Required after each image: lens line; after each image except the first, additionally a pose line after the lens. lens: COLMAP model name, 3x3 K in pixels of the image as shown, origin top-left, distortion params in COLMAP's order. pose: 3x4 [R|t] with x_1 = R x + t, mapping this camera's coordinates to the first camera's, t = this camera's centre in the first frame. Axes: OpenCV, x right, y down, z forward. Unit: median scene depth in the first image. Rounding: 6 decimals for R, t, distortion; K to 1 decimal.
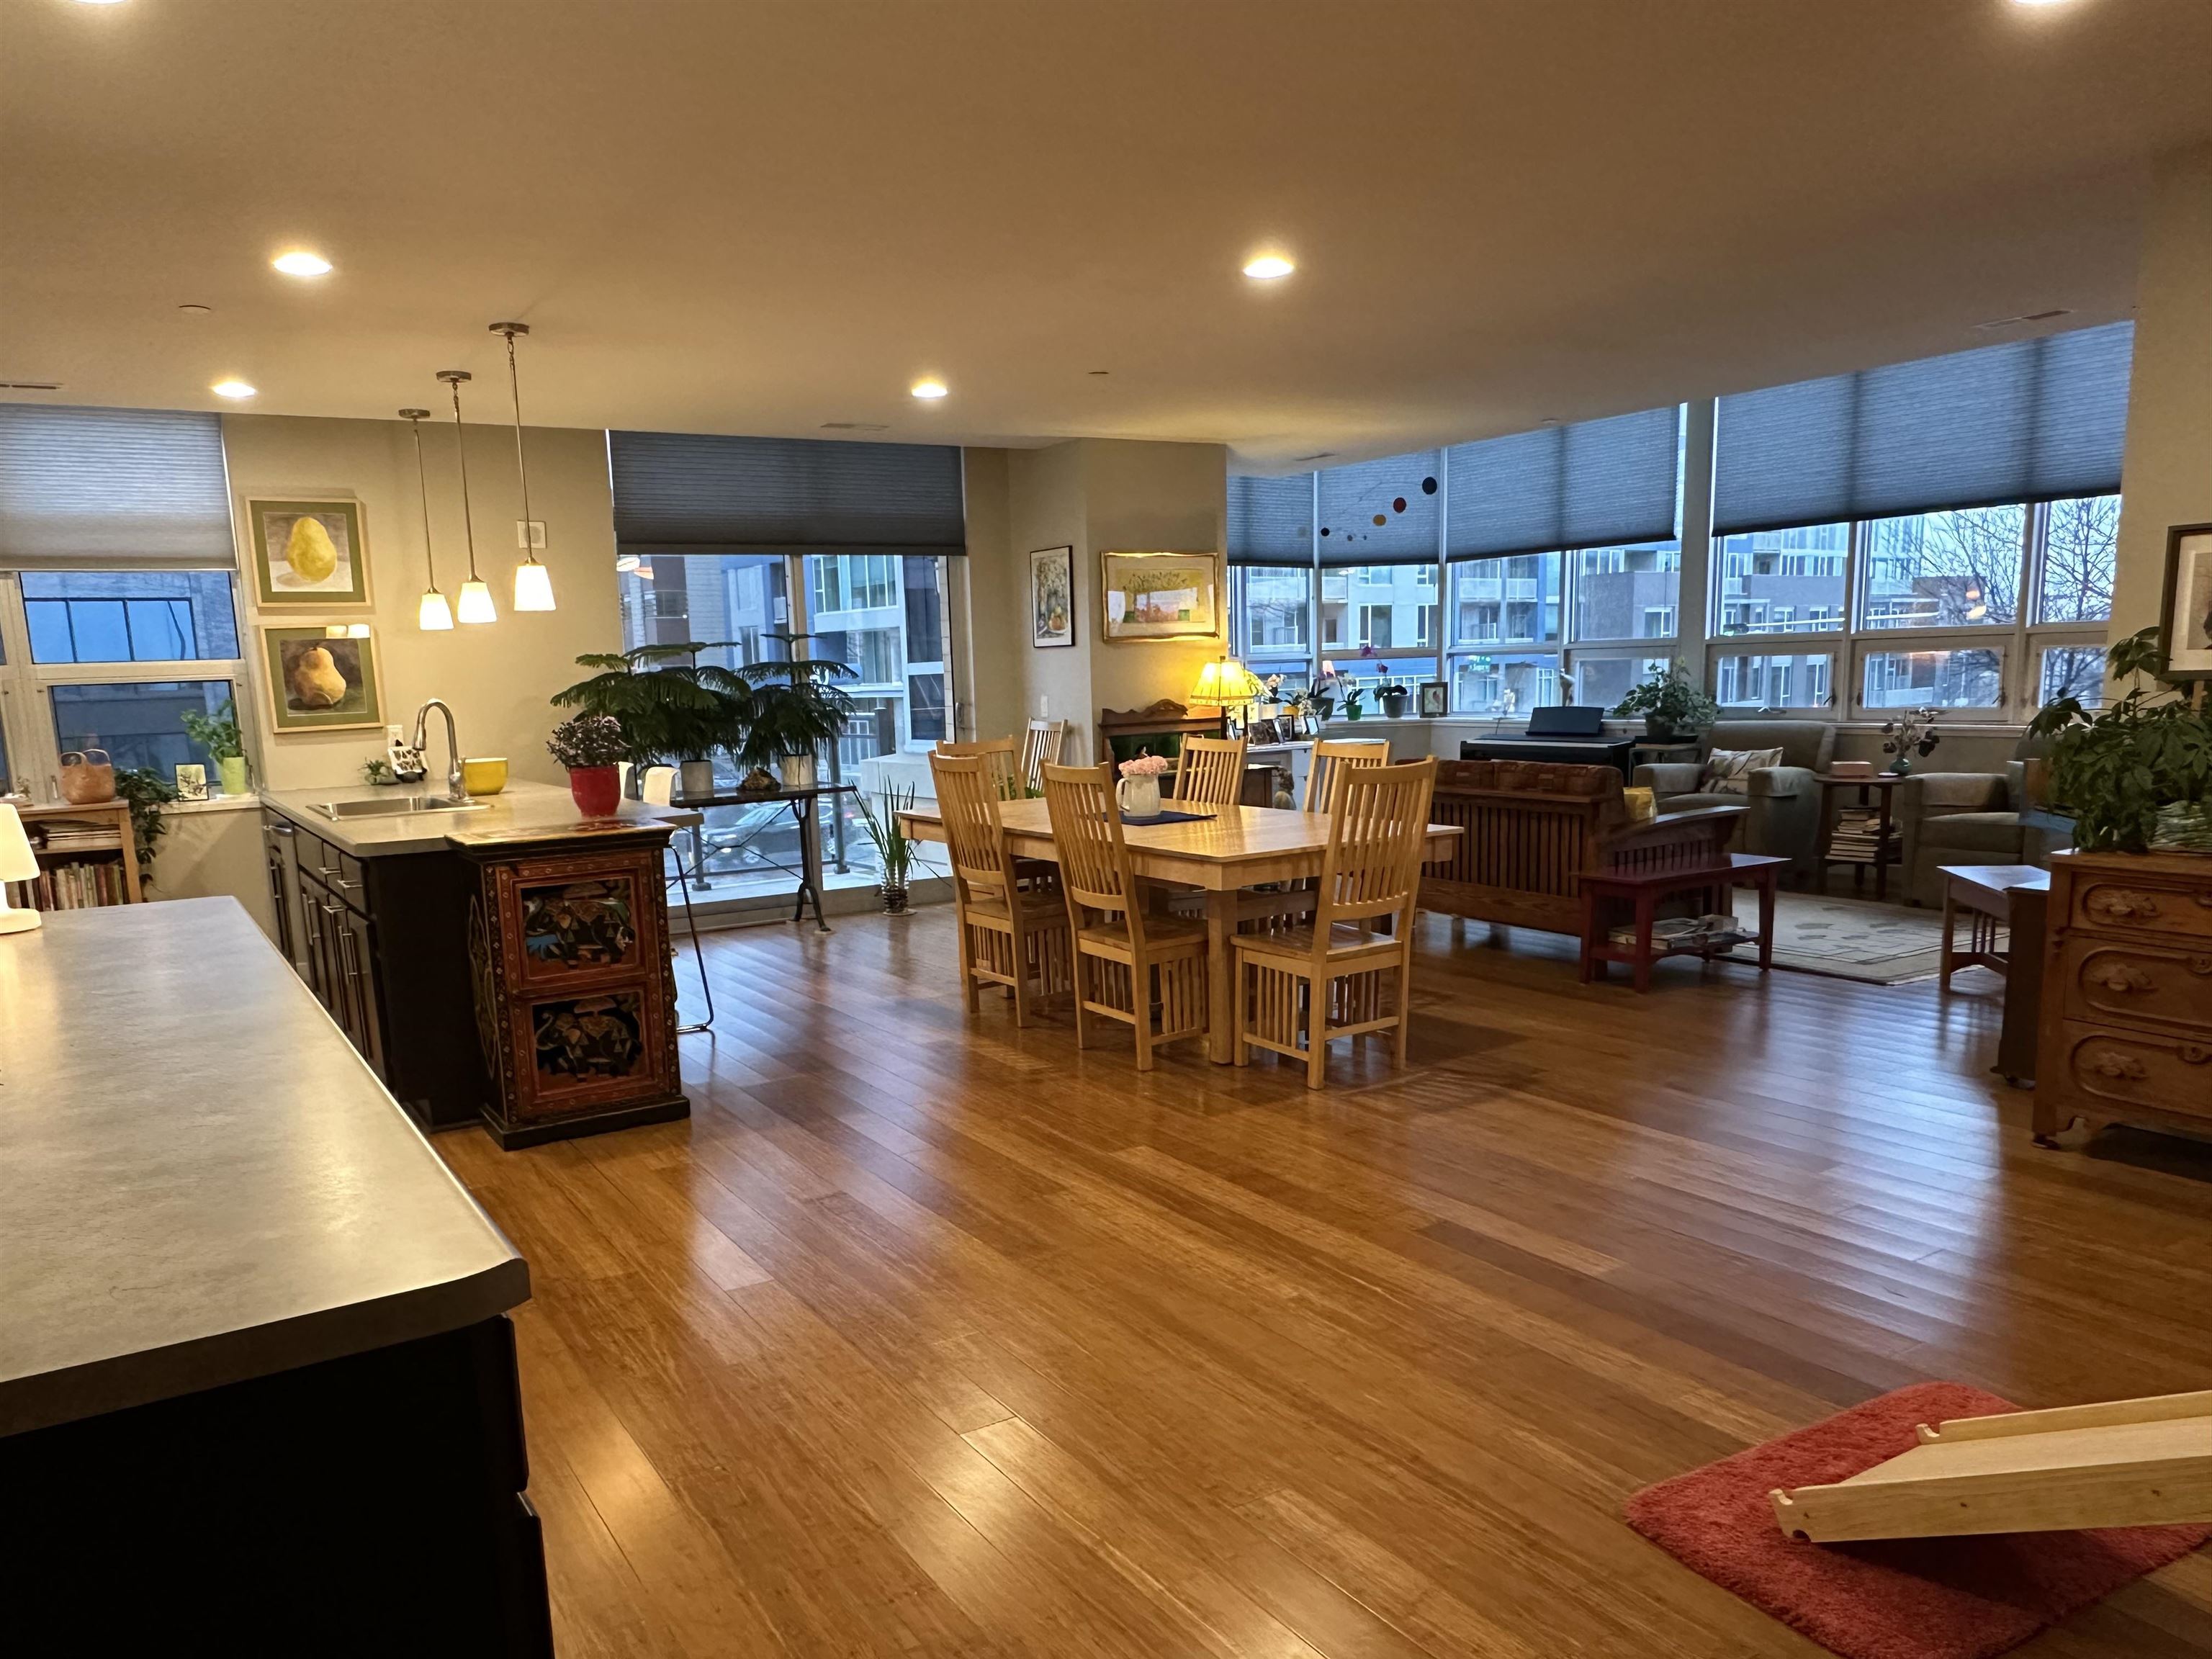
lens RADIAL K [[1565.0, 0, 1044.7], [0, 1565.0, 958.1], [0, 0, 1]] dist [-0.003381, -0.000788]
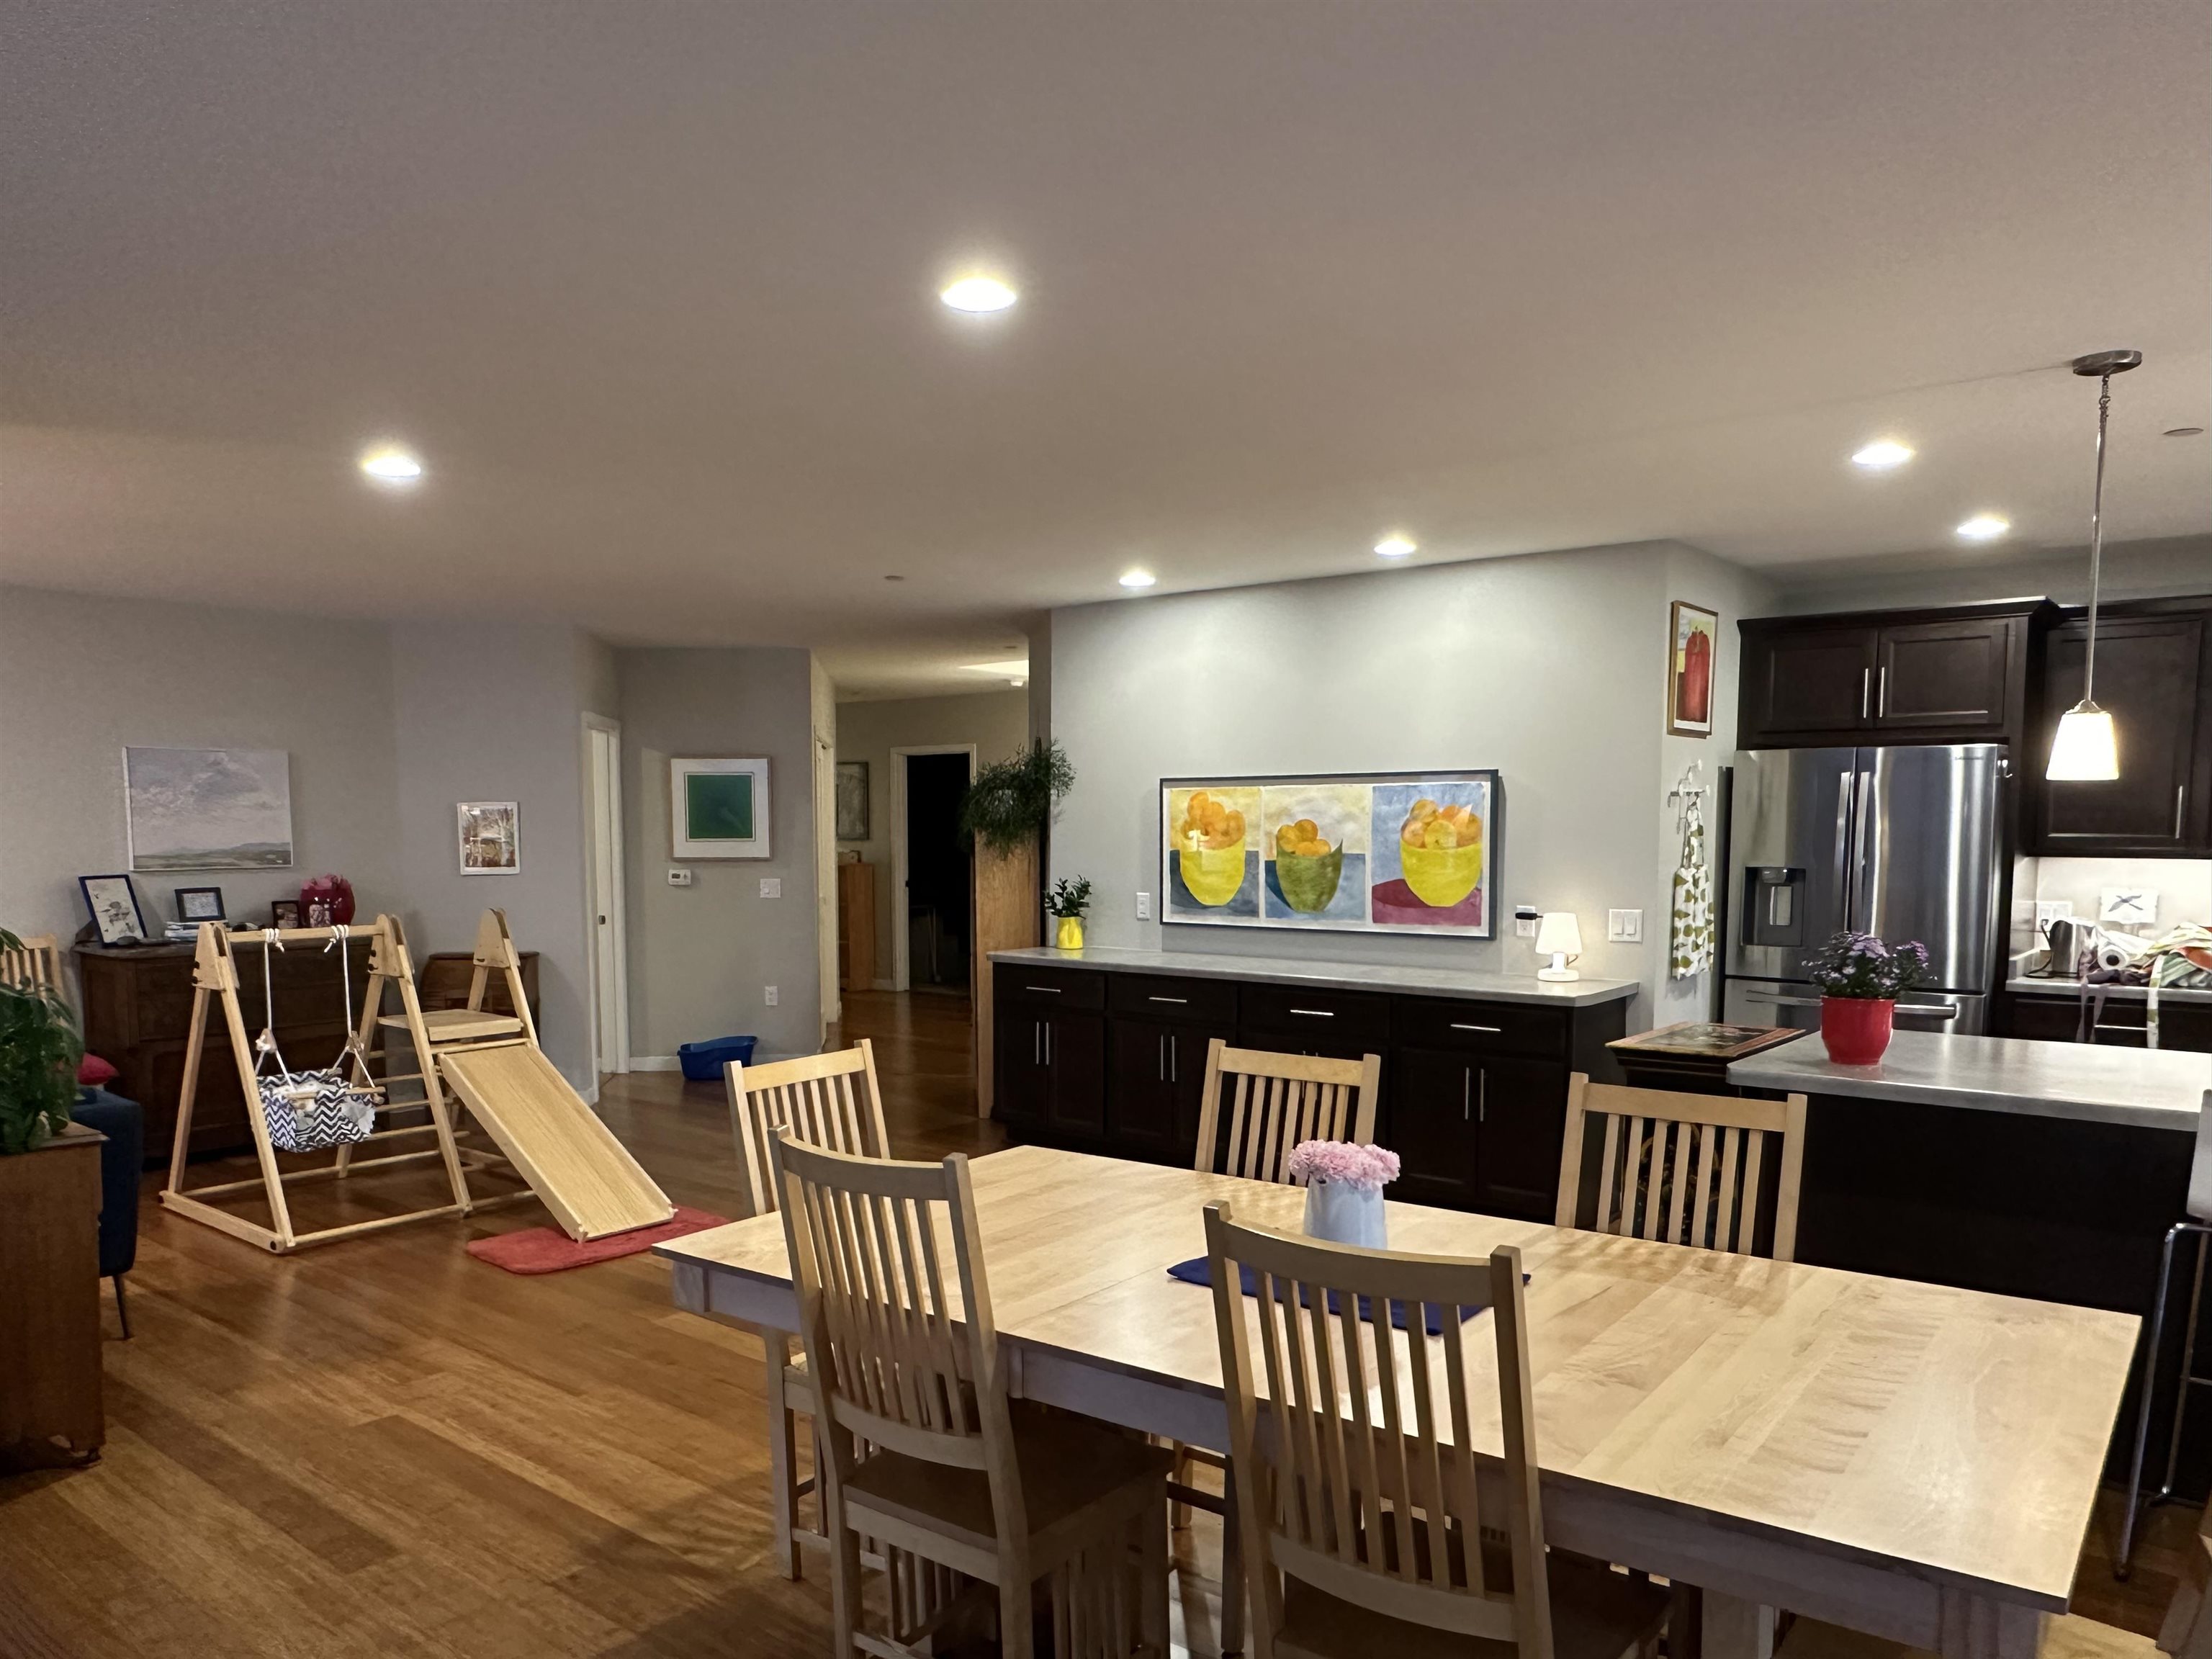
lens RADIAL K [[1565.0, 0, 1044.7], [0, 1565.0, 958.1], [0, 0, 1]] dist [-0.003381, -0.000788]
pose [[-0.947195, 0.065255, -0.313949, 0.227384], [-0.023955, 0.961939, 0.272213, -0.242453], [0.319763, 0.265360, -0.909580, 1.126156]]
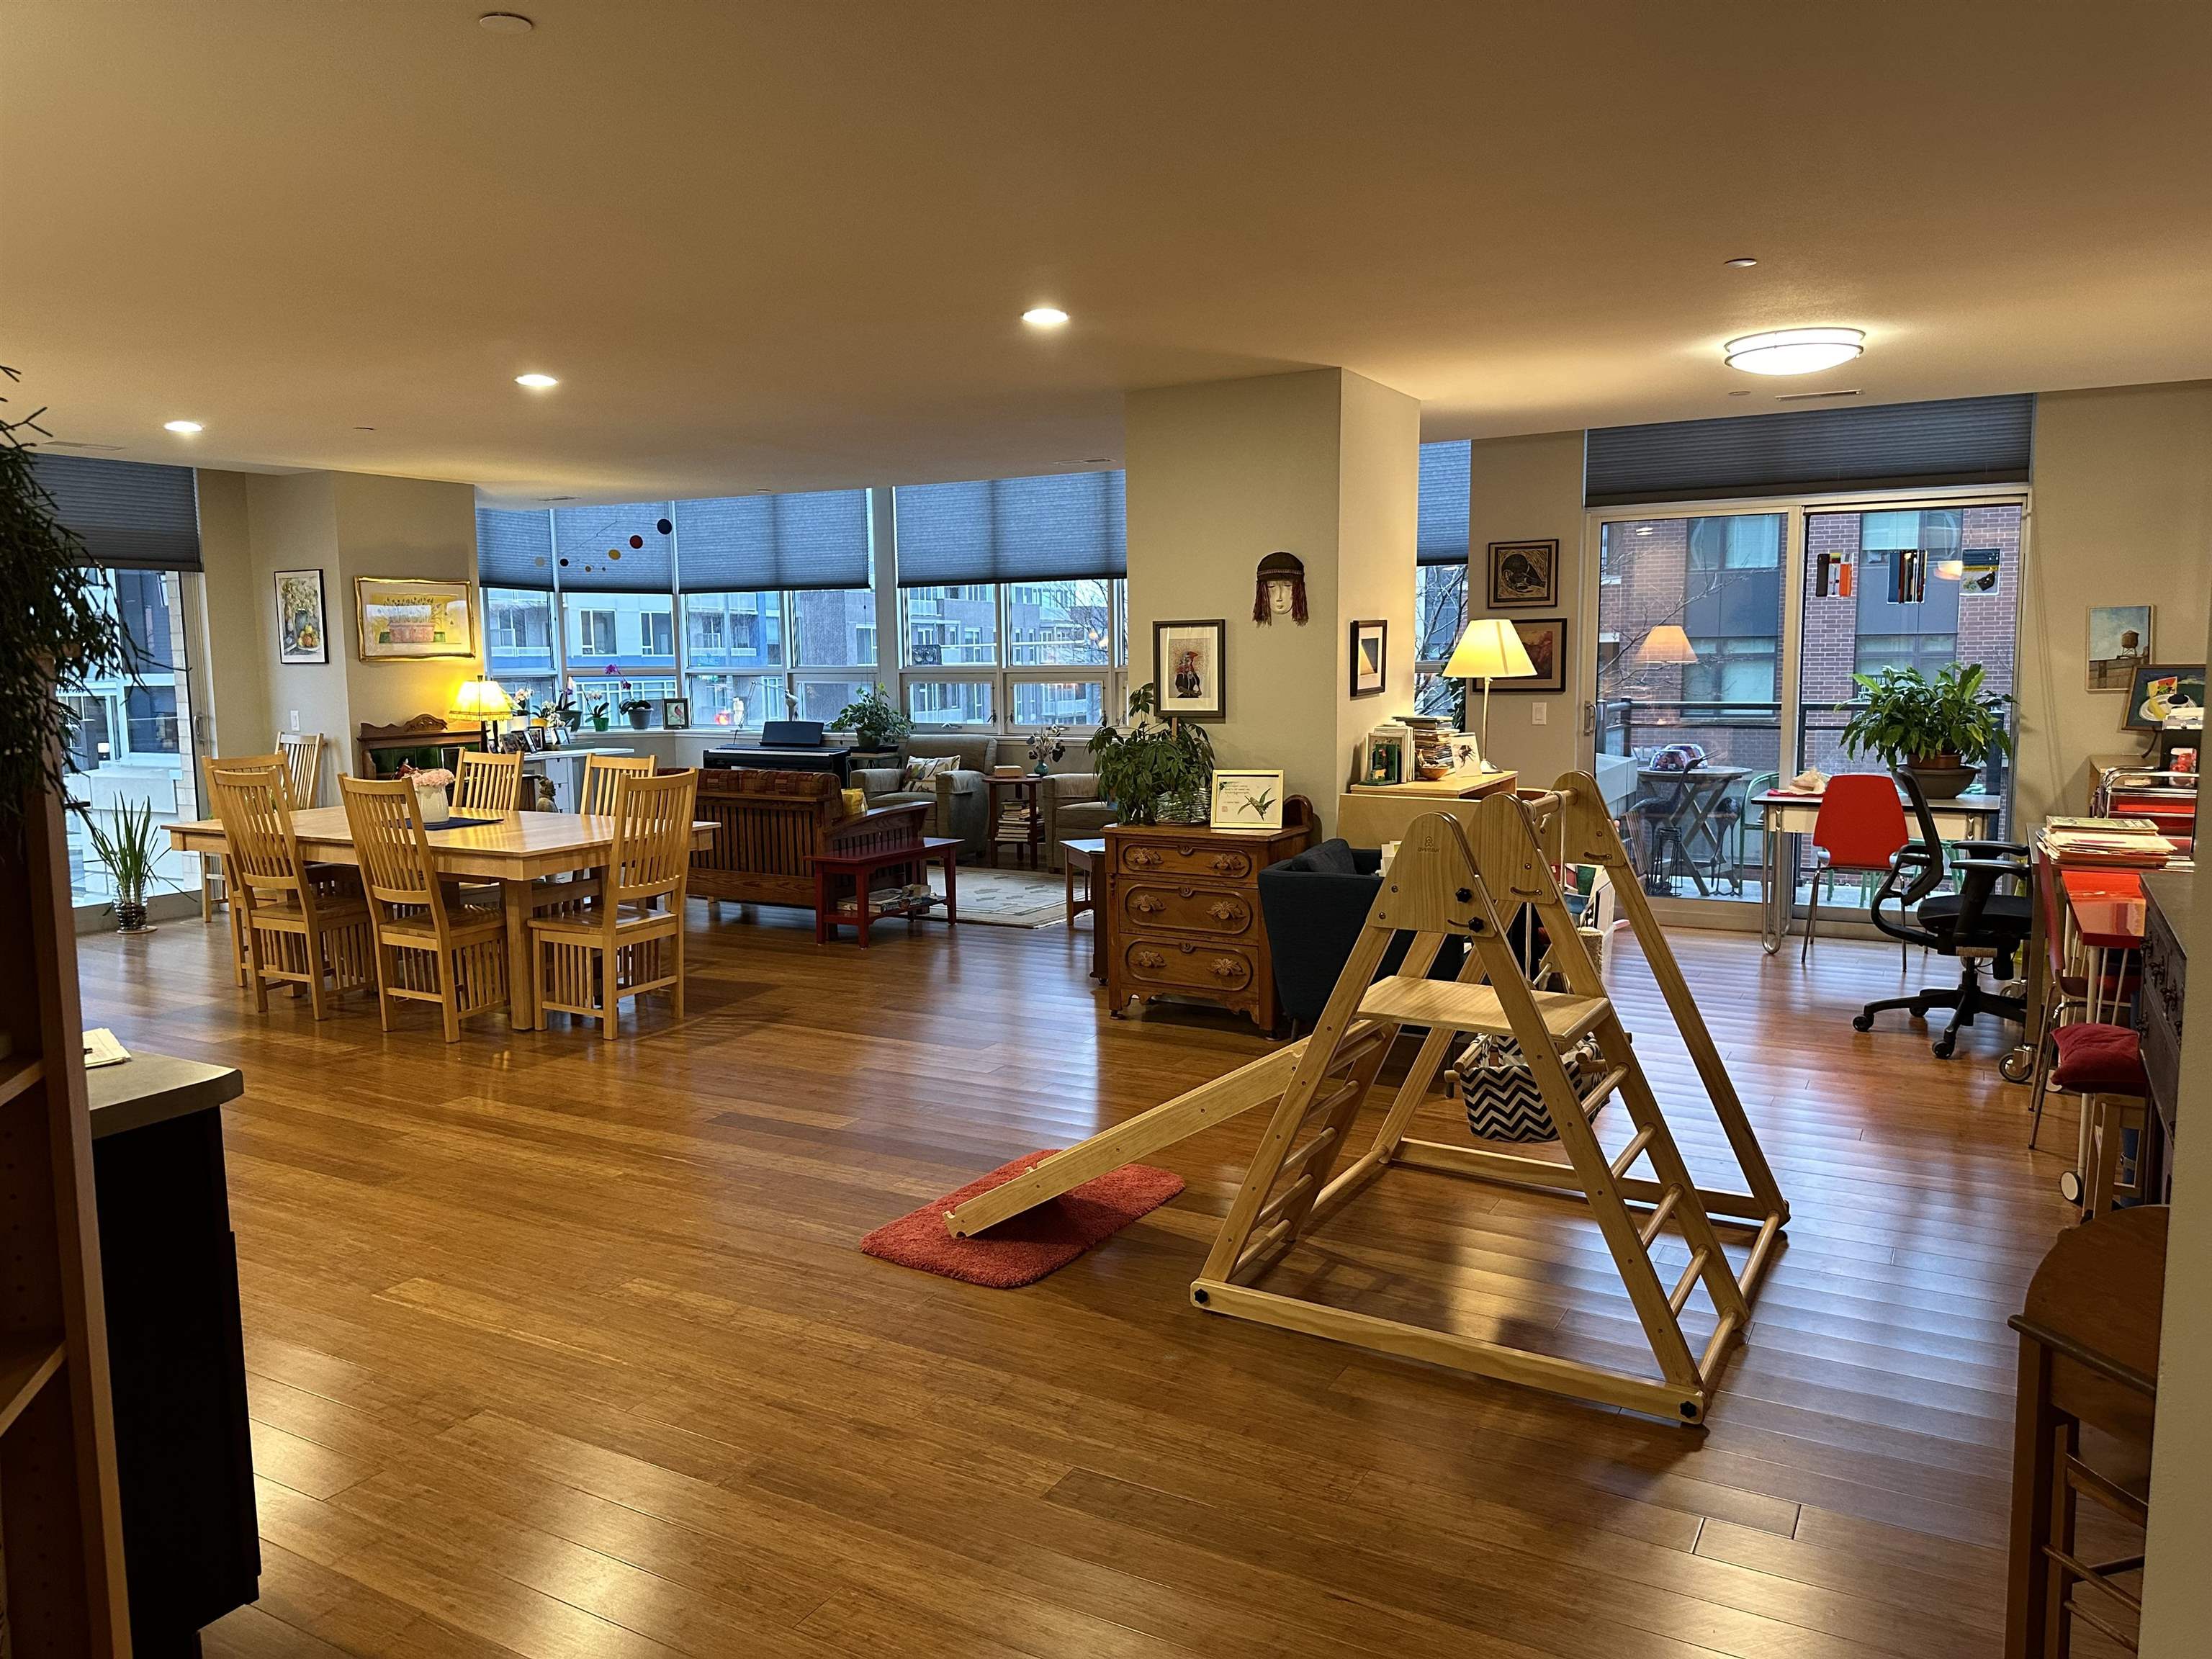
lens RADIAL K [[1536.2, 0, 1112.2], [0, 1536.2, 832.0], [0, 0, 1]] dist [0.154385, -0.229978]
pose [[0.866859, -0.033213, 0.497446, -0.062885], [0.073648, 0.995362, -0.061883, 0.019005], [-0.493084, 0.090280, 0.865285, -0.186723]]
